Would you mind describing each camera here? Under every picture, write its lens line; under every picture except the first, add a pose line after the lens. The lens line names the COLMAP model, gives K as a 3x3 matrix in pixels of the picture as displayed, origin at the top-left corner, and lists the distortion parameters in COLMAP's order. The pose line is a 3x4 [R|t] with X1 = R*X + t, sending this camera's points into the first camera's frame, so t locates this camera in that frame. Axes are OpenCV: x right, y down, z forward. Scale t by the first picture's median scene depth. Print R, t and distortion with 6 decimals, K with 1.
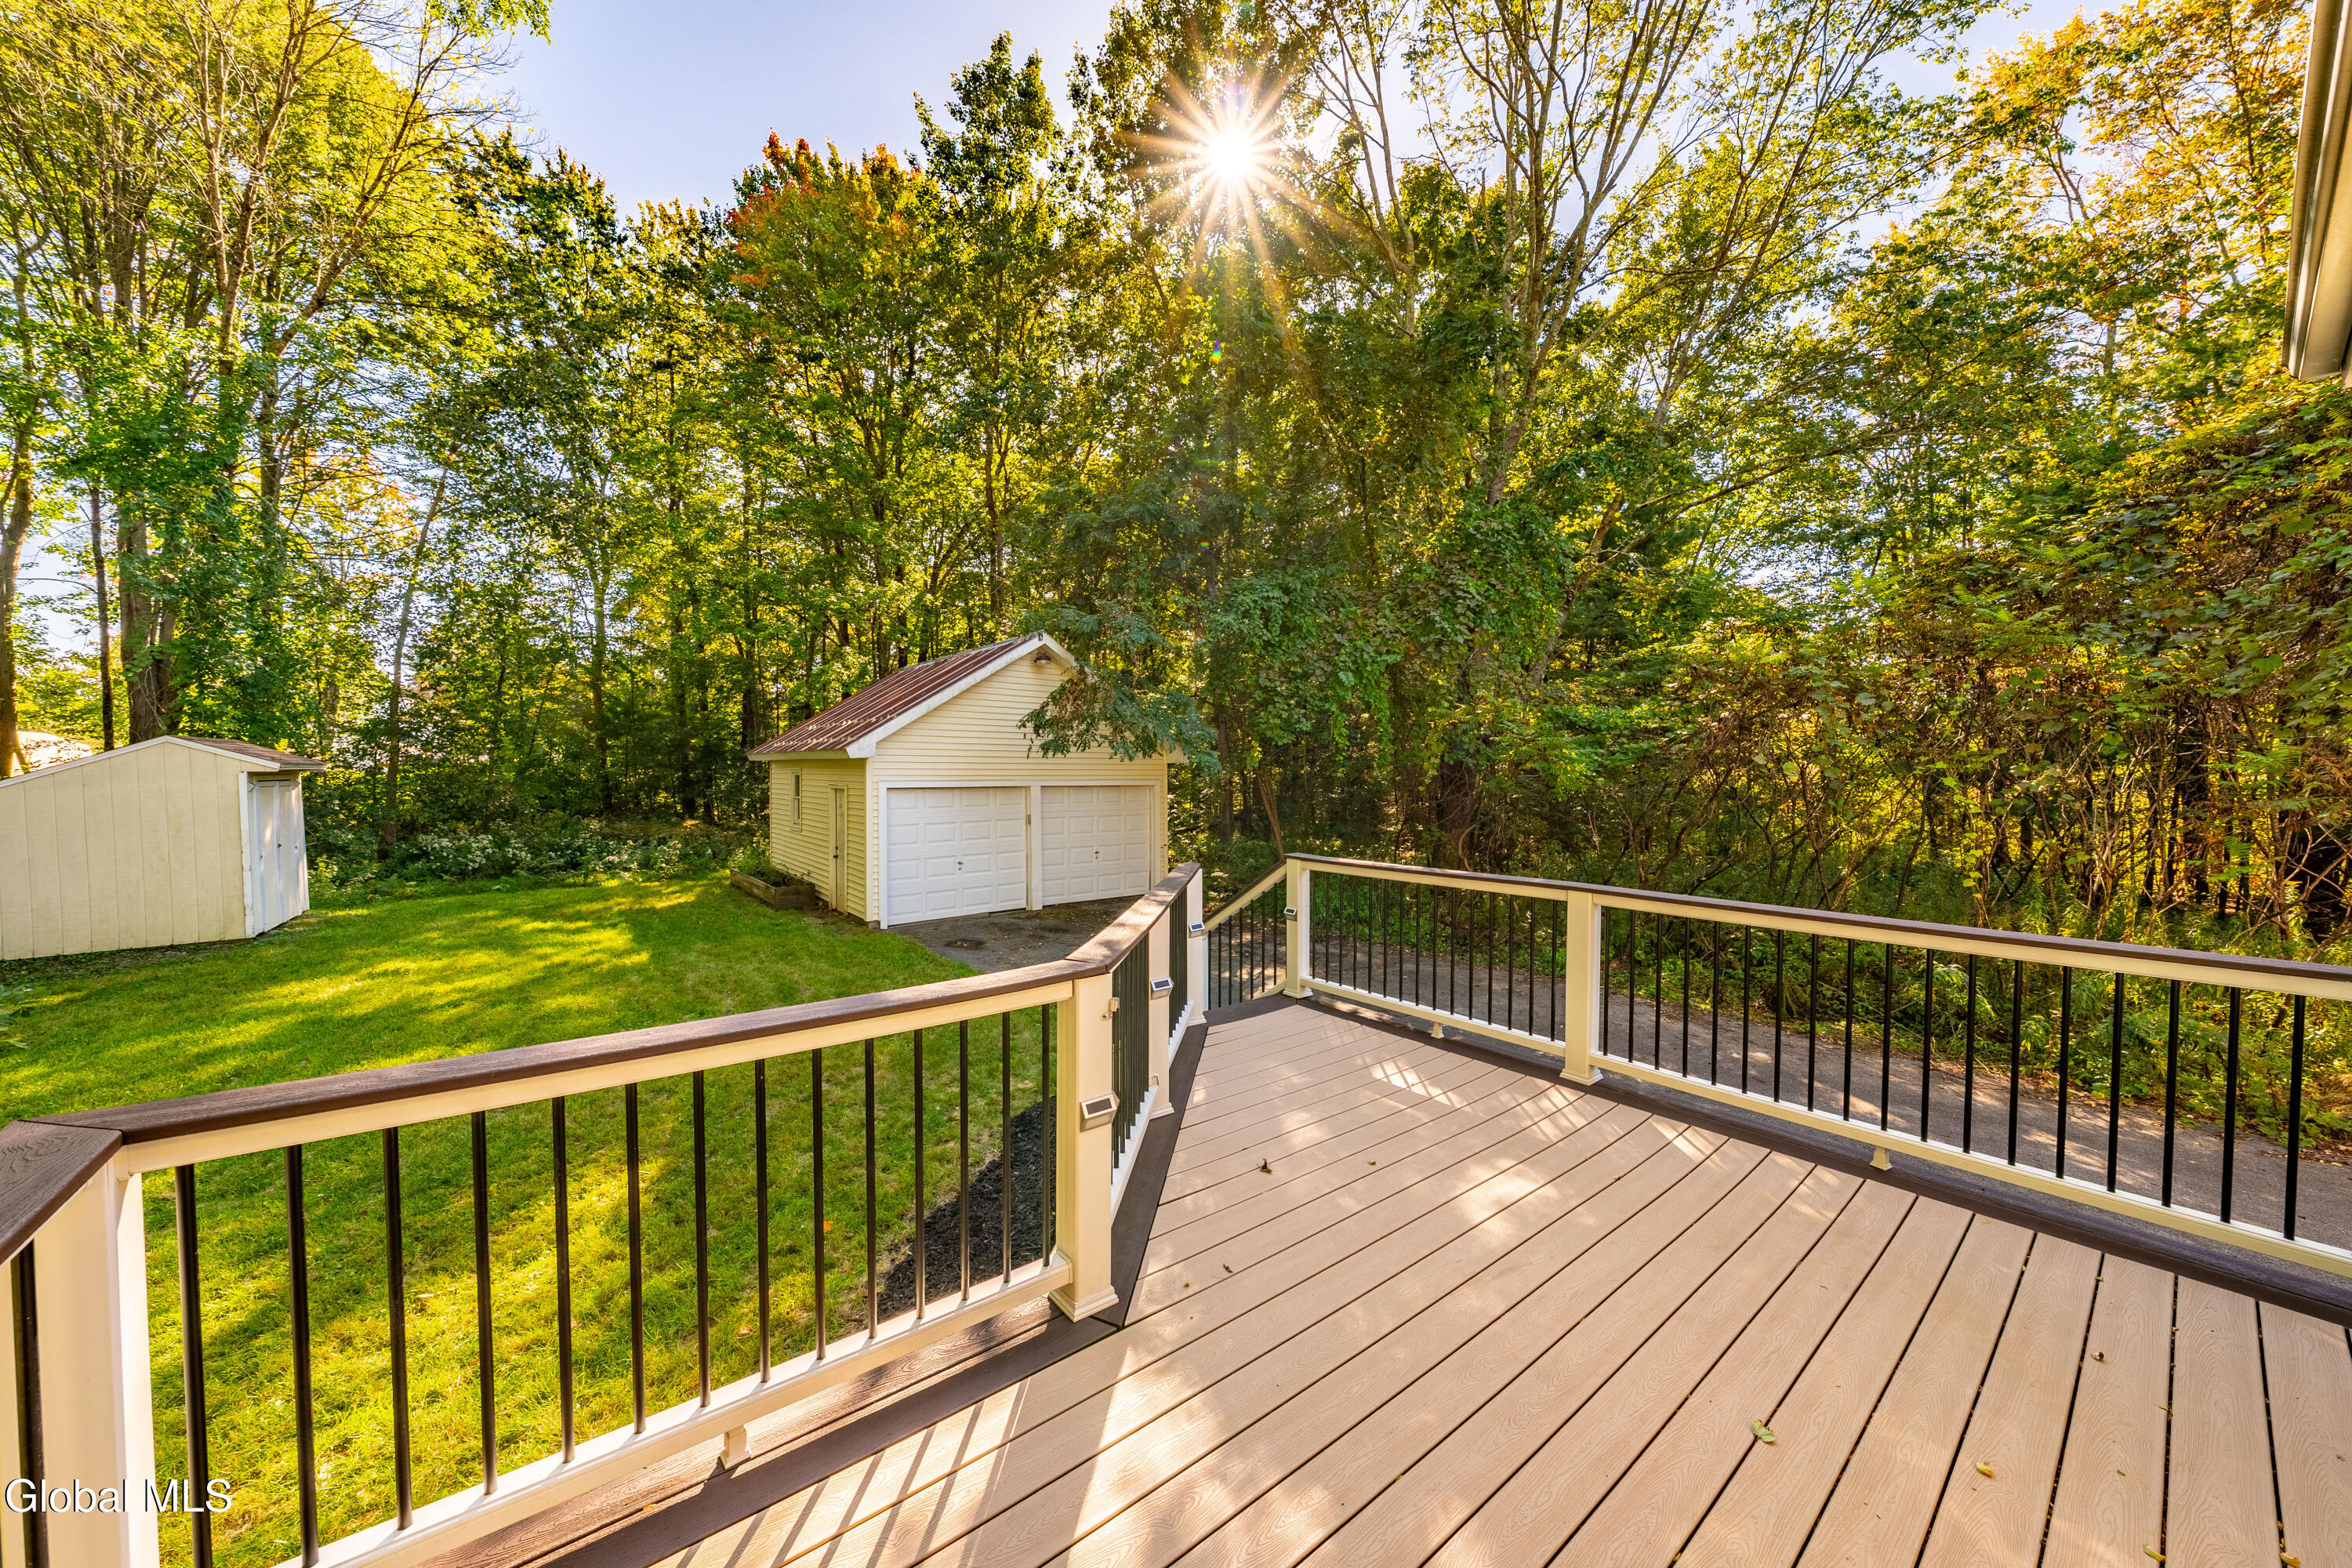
lens RADIAL K [[836.4, 0, 1204.3], [0, 836.4, 792.7], [0, 0, 1]] dist [0.000253, -0.000453]
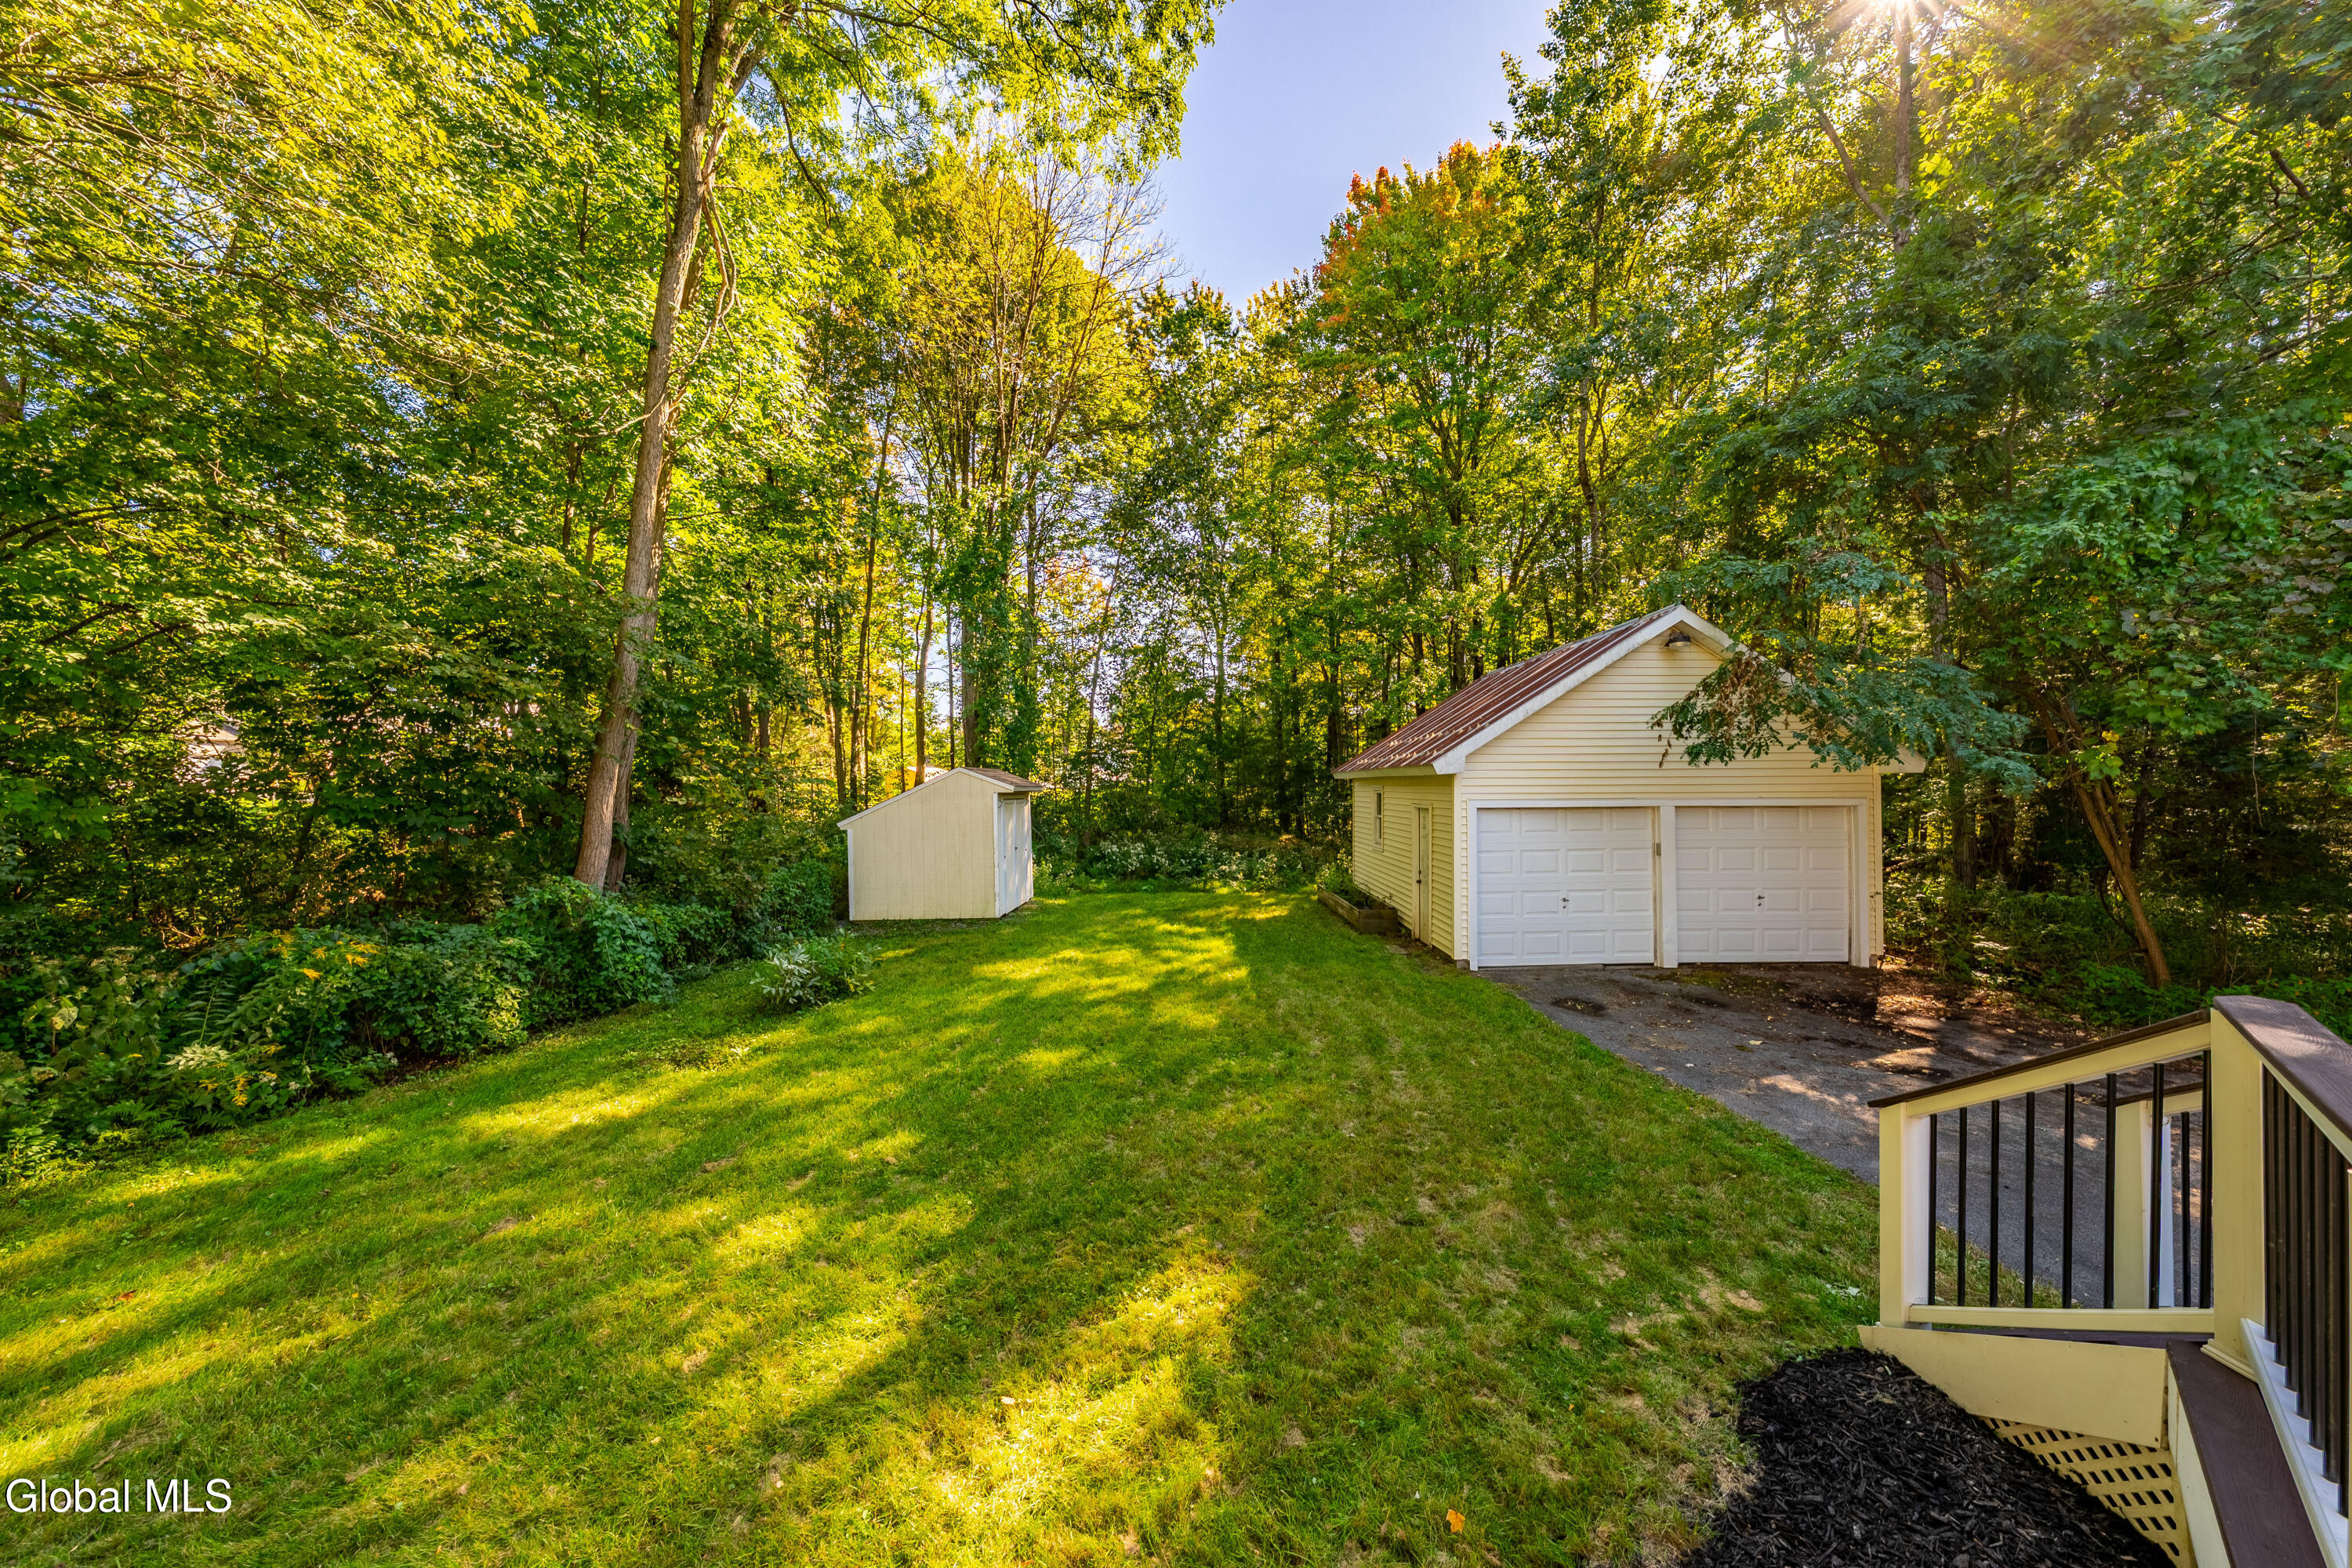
lens RADIAL K [[820.2, 0, 1176.0], [0, 820.2, 784.0], [0, 0, 1]] dist [-0.000501, -0.000069]
pose [[0.773659, -0.011411, -0.633500, -0.053286], [-0.007286, 0.999611, -0.026903, -0.003357], [0.633560, 0.025429, 0.773275, 0.093051]]
